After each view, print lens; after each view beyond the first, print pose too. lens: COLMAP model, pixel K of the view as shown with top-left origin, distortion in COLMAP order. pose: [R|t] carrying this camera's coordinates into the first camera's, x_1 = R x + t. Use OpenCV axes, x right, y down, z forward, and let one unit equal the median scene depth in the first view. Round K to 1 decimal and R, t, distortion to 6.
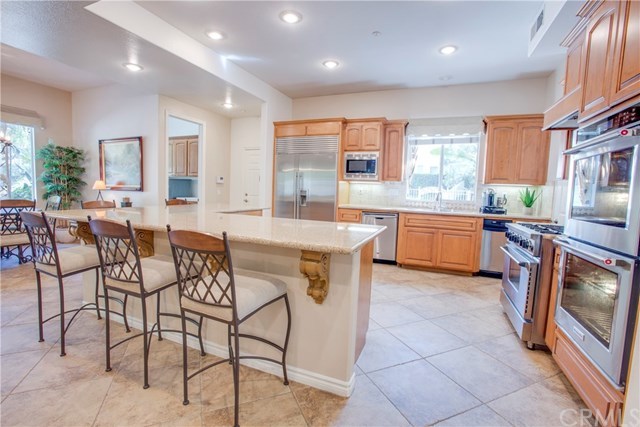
lens RADIAL K [[285.0, 0, 320.0], [0, 285.0, 213.5], [0, 0, 1]] dist [-0.012736, 0.000168]
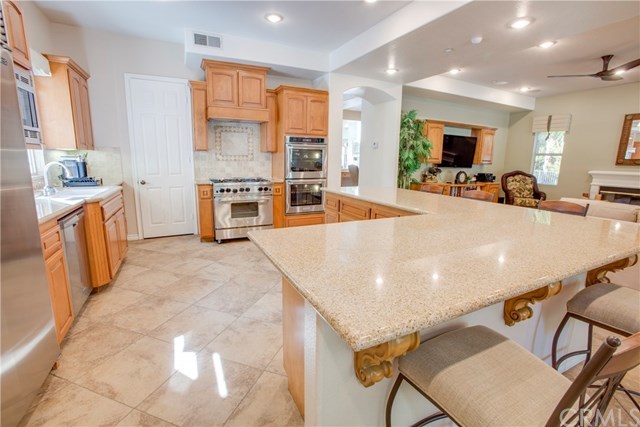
lens RADIAL K [[285.0, 0, 320.0], [0, 285.0, 213.5], [0, 0, 1]] dist [-0.012736, 0.000168]
pose [[-0.748444, -0.159286, 0.643785, -0.519350], [0.016711, 0.965891, 0.258409, -0.140725], [-0.662987, 0.204163, -0.720253, 1.371326]]
